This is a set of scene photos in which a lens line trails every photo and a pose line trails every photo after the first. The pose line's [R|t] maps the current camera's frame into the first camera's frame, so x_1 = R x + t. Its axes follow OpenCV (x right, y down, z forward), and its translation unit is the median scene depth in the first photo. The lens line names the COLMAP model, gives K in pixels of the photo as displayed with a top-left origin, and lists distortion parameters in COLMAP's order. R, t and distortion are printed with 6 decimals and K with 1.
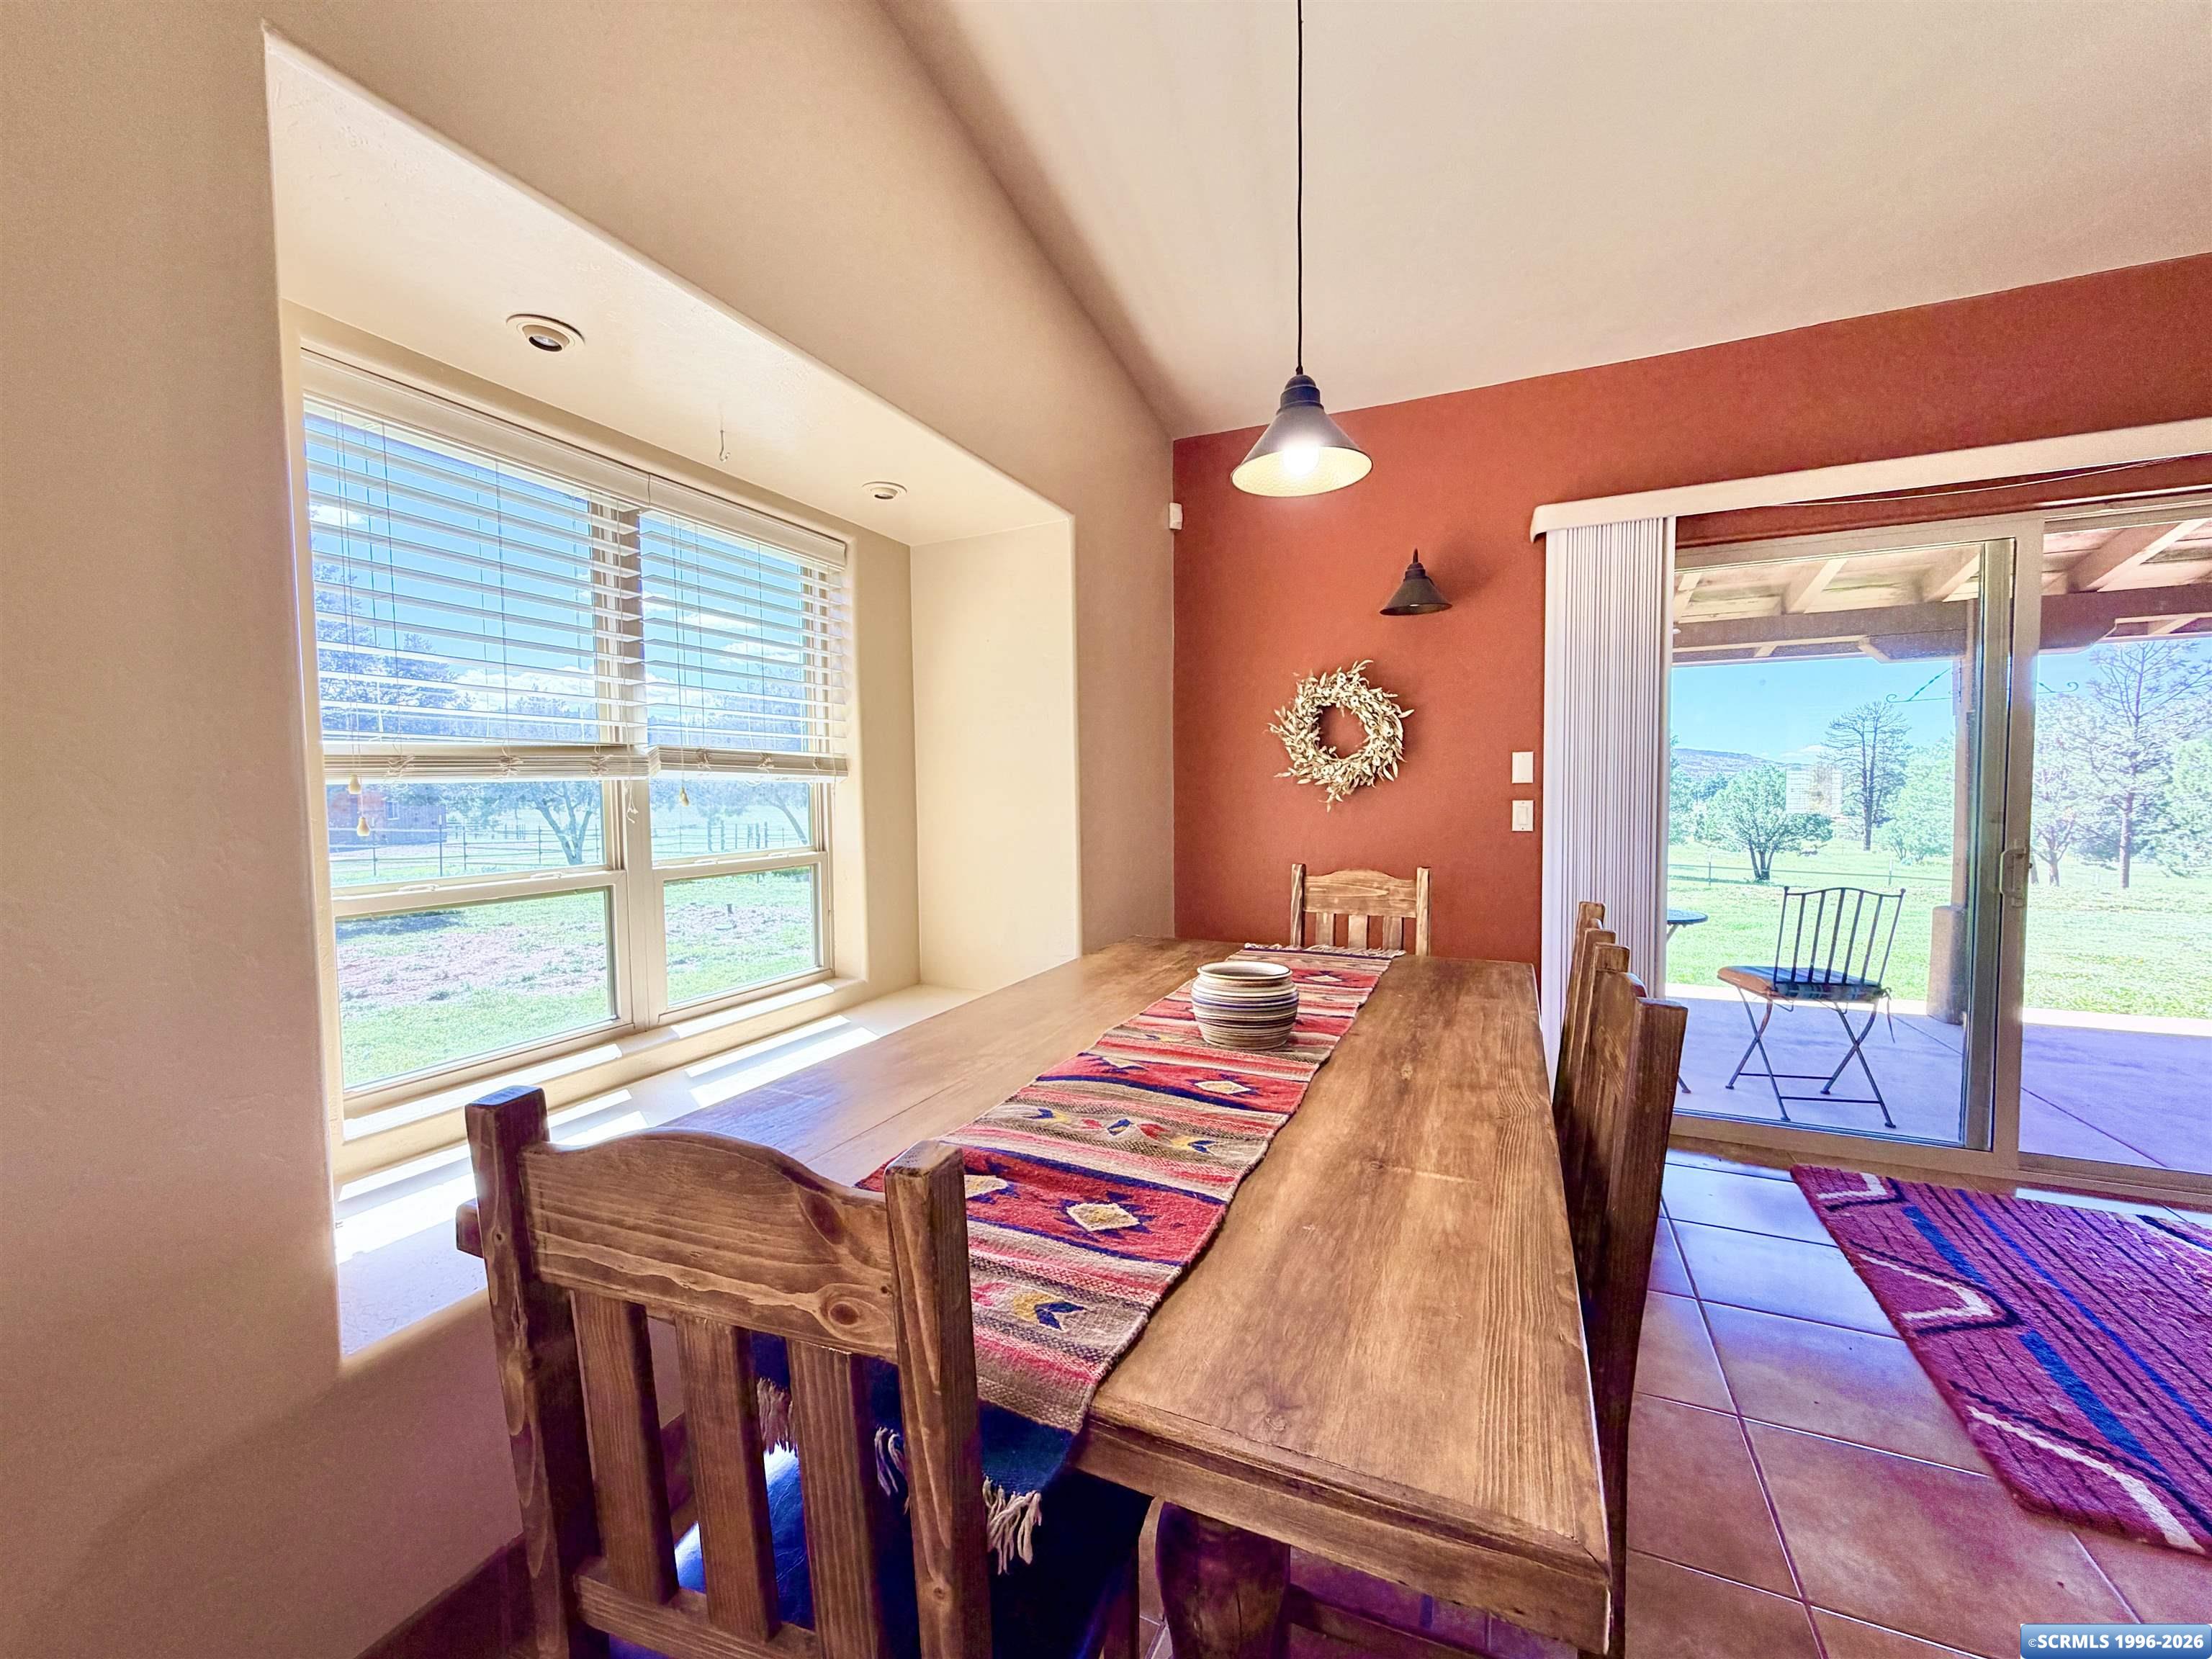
lens RADIAL K [[885.0, 0, 1097.9], [0, 885.0, 832.7], [0, 0, 1]] dist [0.001759, -0.000636]
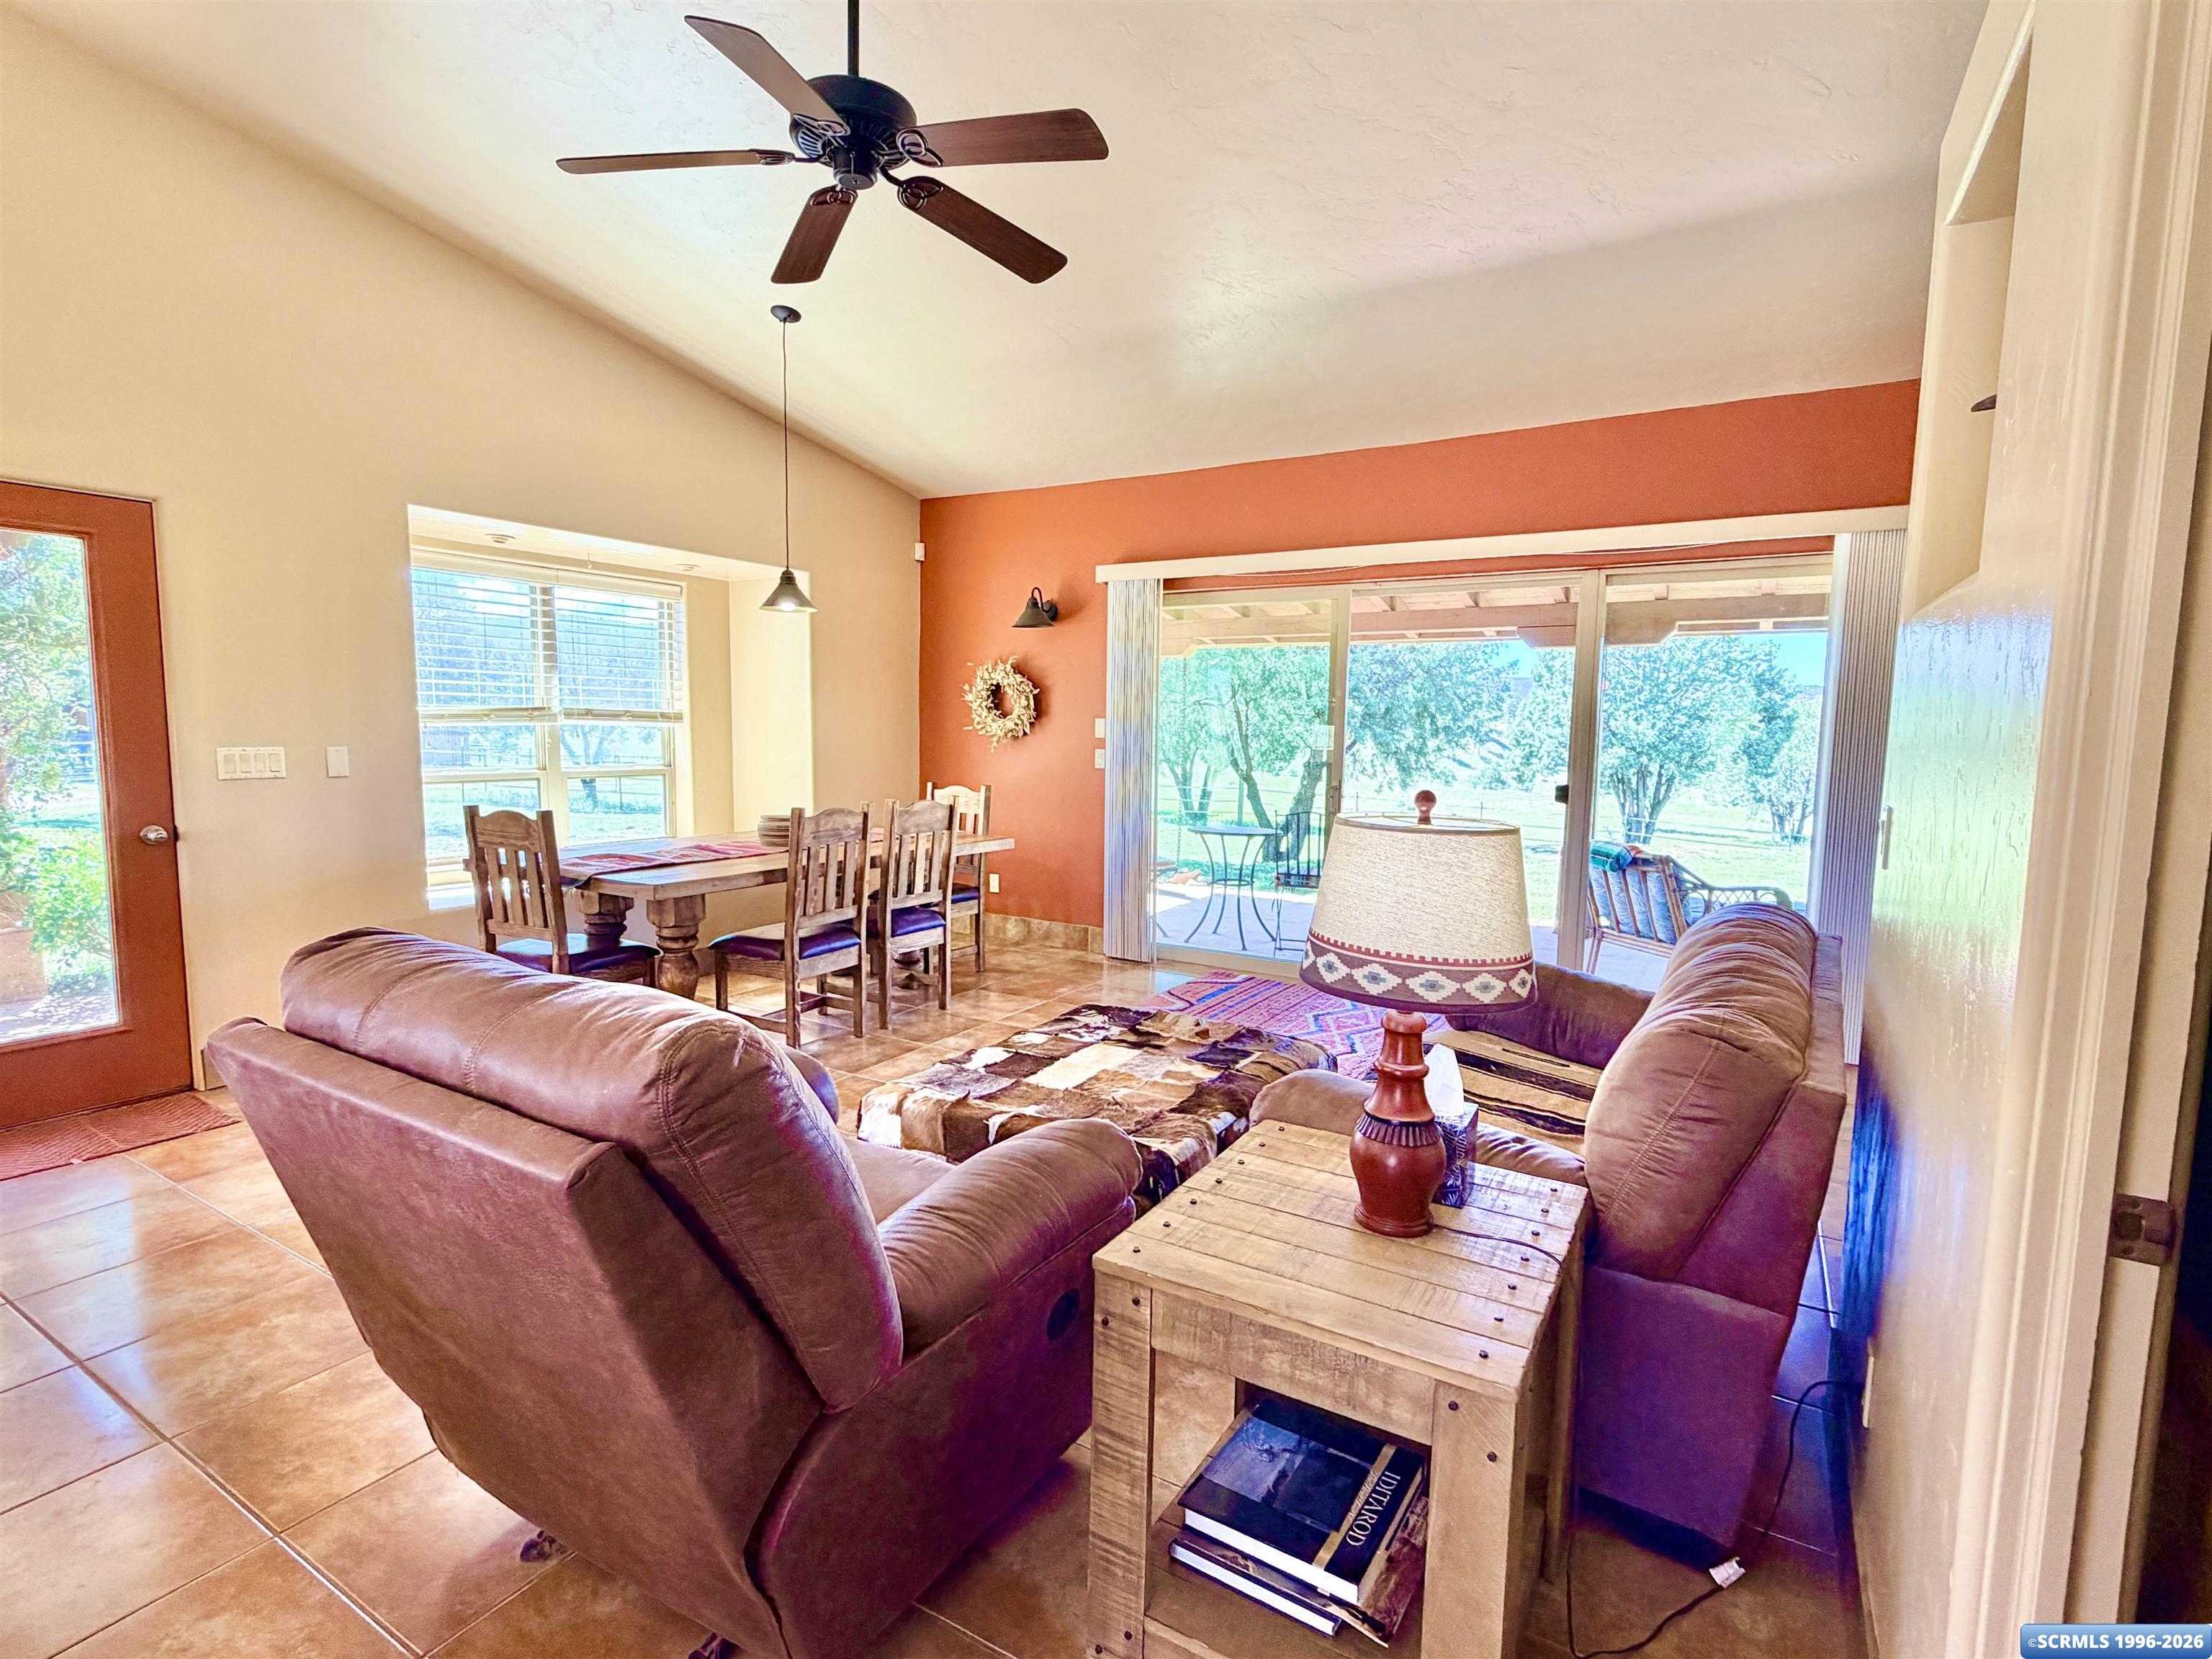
lens RADIAL K [[1076.2, 0, 1118.1], [0, 1076.2, 832.6], [0, 0, 1]] dist [-0.011620, -0.000512]
pose [[0.995164, 0.036485, -0.091196, 0.684345], [-0.031691, 0.998066, 0.053473, 0.008484], [0.092971, -0.050324, 0.994396, -0.905938]]
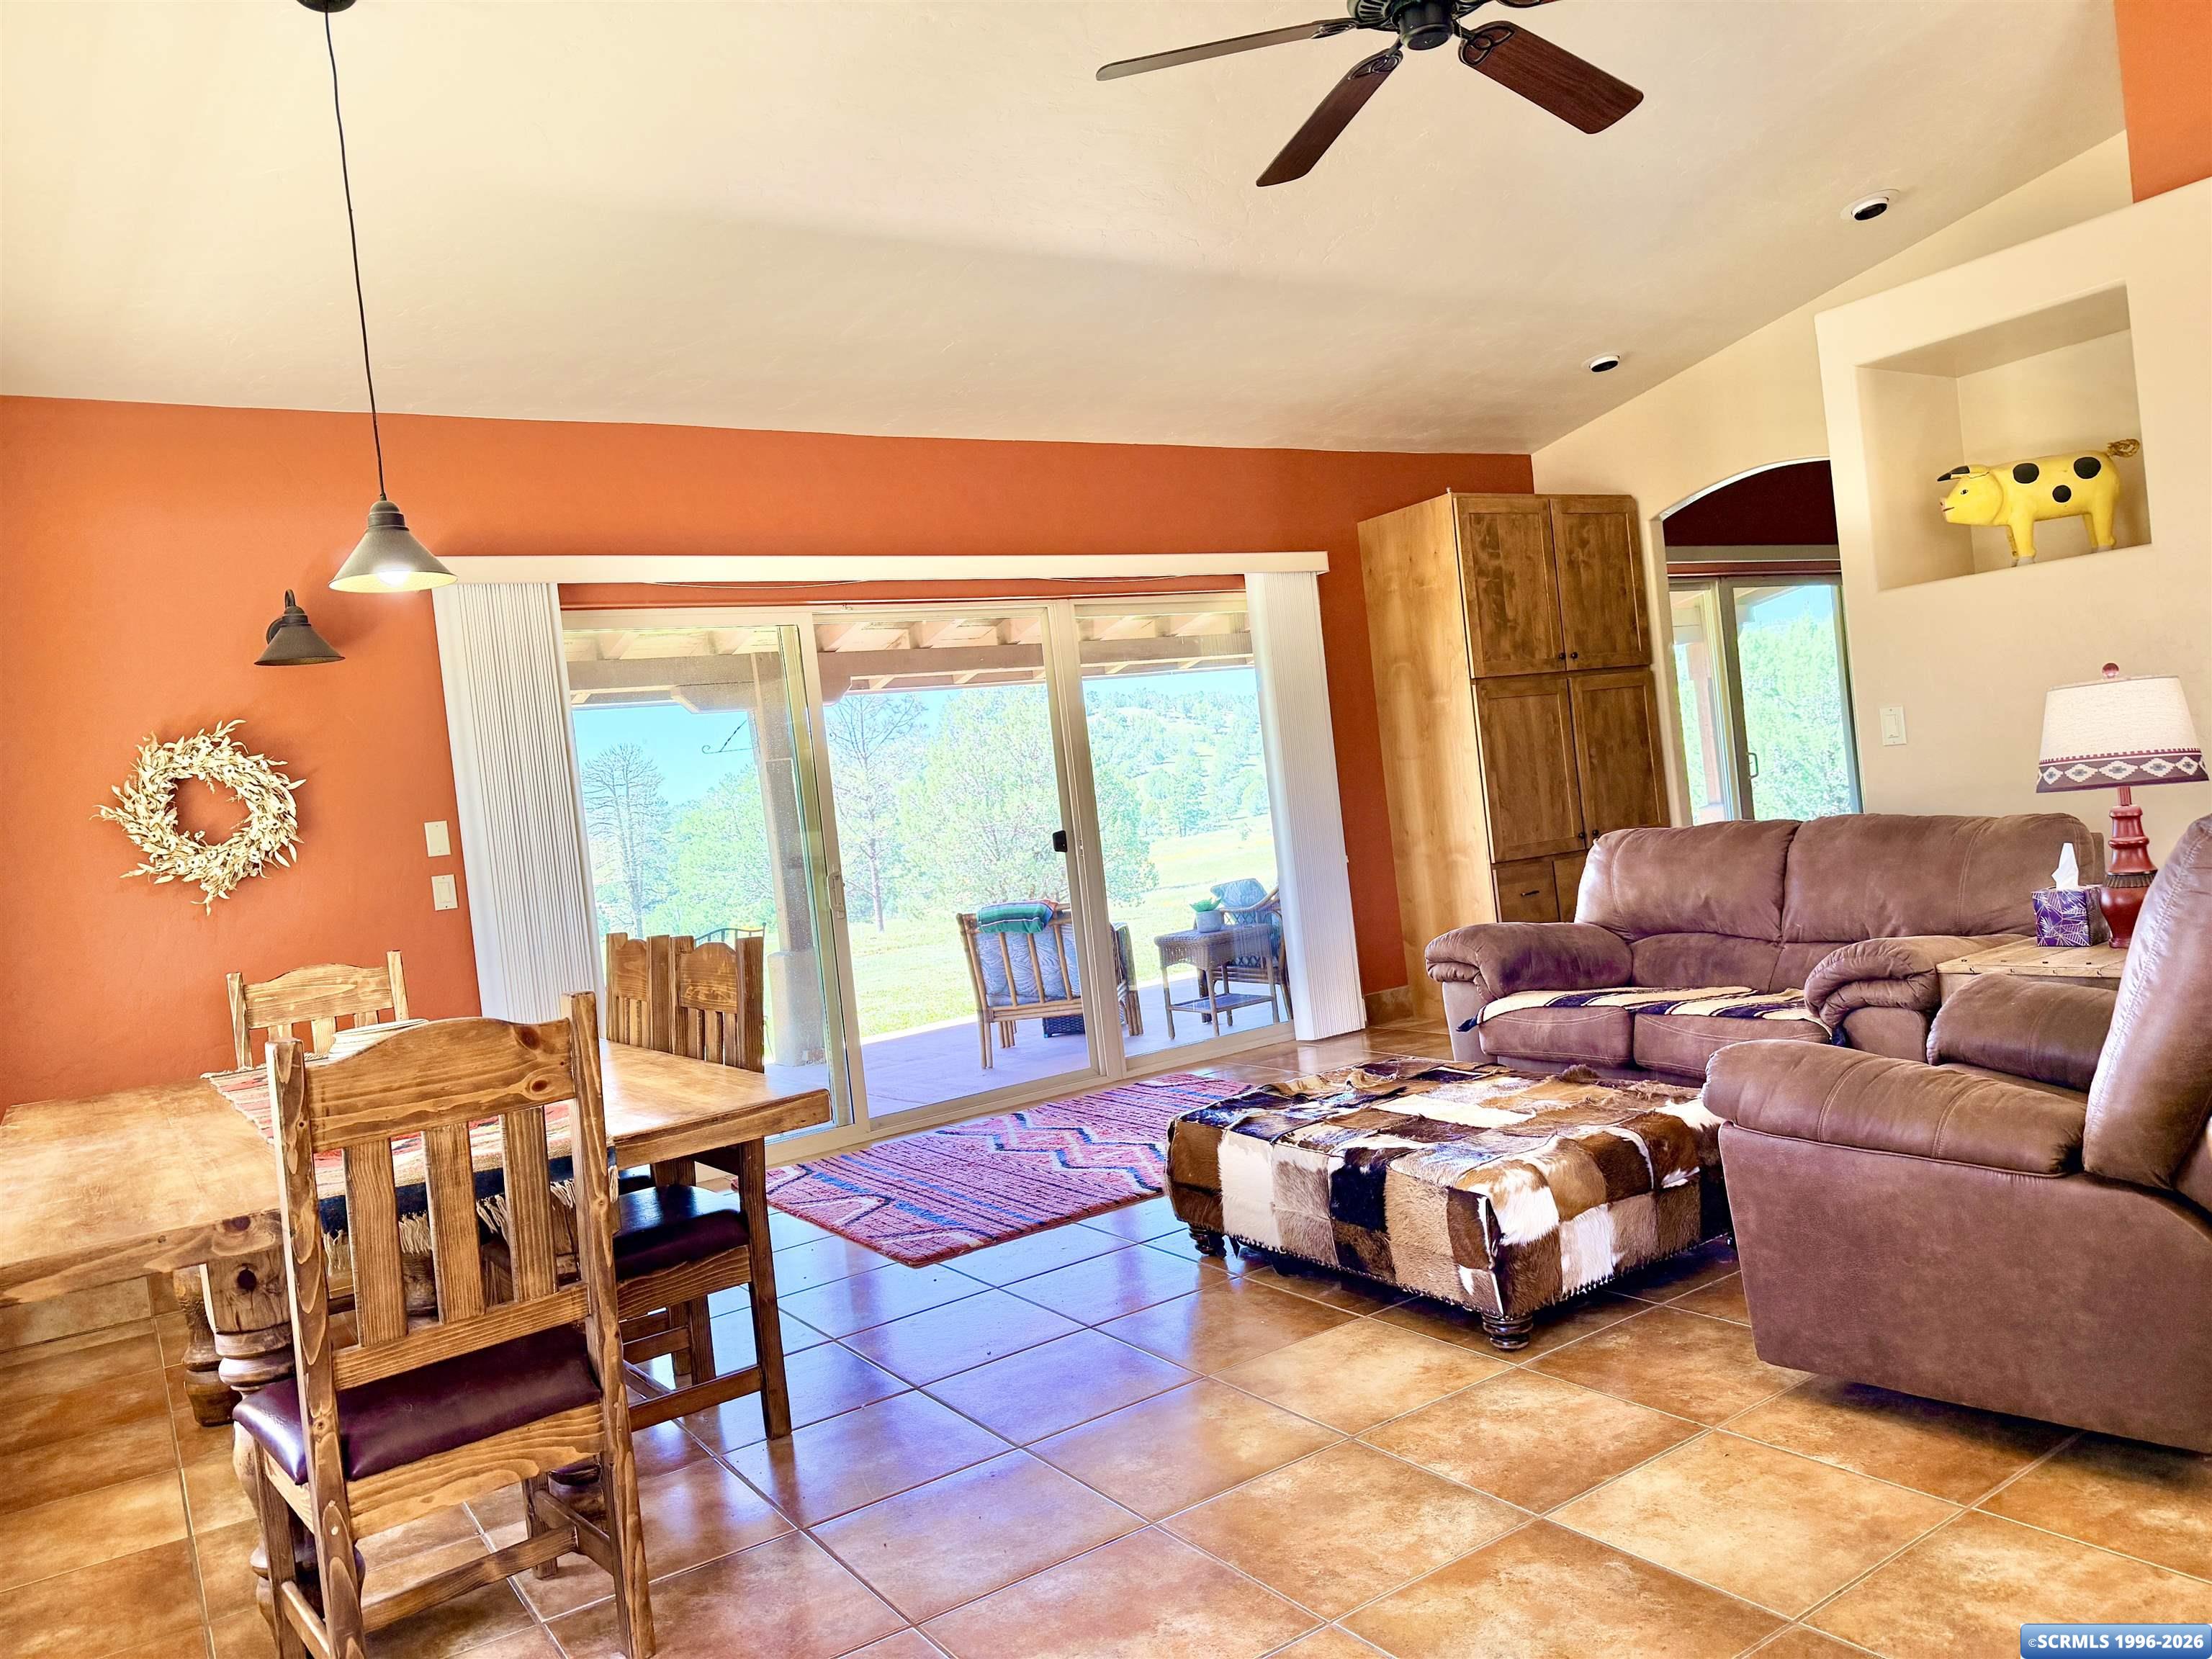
lens RADIAL K [[1518.2, 0, 1142.5], [0, 1518.2, 805.7], [0, 0, 1]] dist [0.023351, -0.023426]
pose [[0.503174, -0.051396, 0.862655, -0.485631], [0.146659, 0.988829, -0.026631, 0.038129], [-0.851649, 0.139916, 0.505091, -0.385308]]
